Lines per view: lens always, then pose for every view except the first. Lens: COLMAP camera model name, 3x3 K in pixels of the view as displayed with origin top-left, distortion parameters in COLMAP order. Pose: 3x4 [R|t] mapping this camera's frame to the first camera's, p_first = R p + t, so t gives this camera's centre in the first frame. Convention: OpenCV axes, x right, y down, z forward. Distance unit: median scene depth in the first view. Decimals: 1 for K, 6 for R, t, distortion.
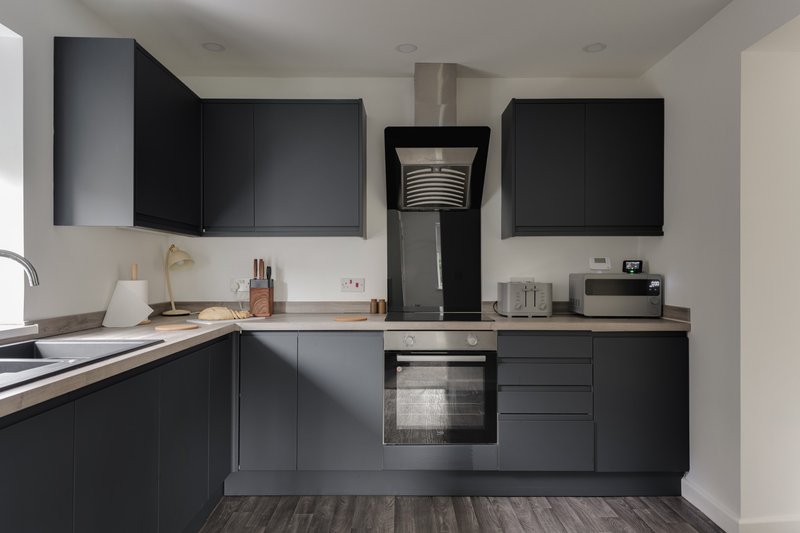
lens RADIAL K [[523.0, 0, 410.5], [0, 523.0, 268.9], [0, 0, 1]] dist [0.020892, -0.010777]
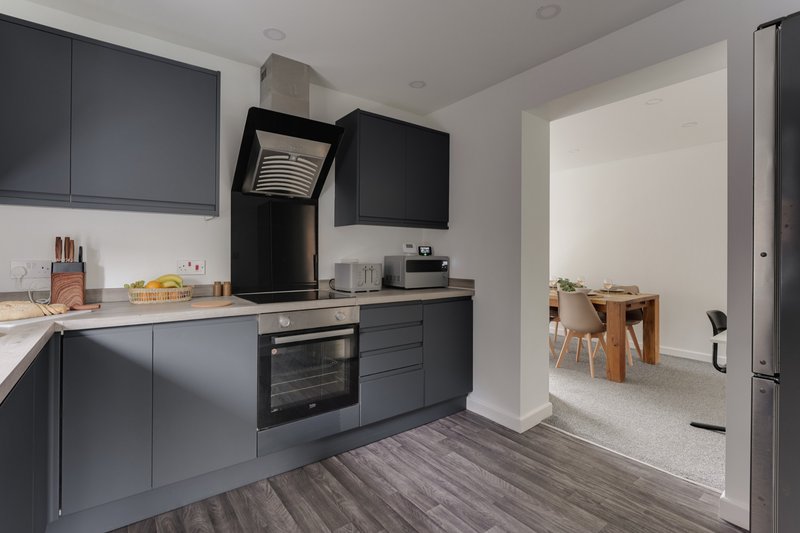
lens RADIAL K [[373.5, 0, 398.9], [0, 373.5, 252.5], [0, 0, 1]] dist [-0.011332, 0.000944]
pose [[0.806359, 0.006980, 0.591385, -0.228424], [-0.006650, 0.999974, -0.002735, 0.003293], [-0.591389, -0.001728, 0.806385, 0.263591]]
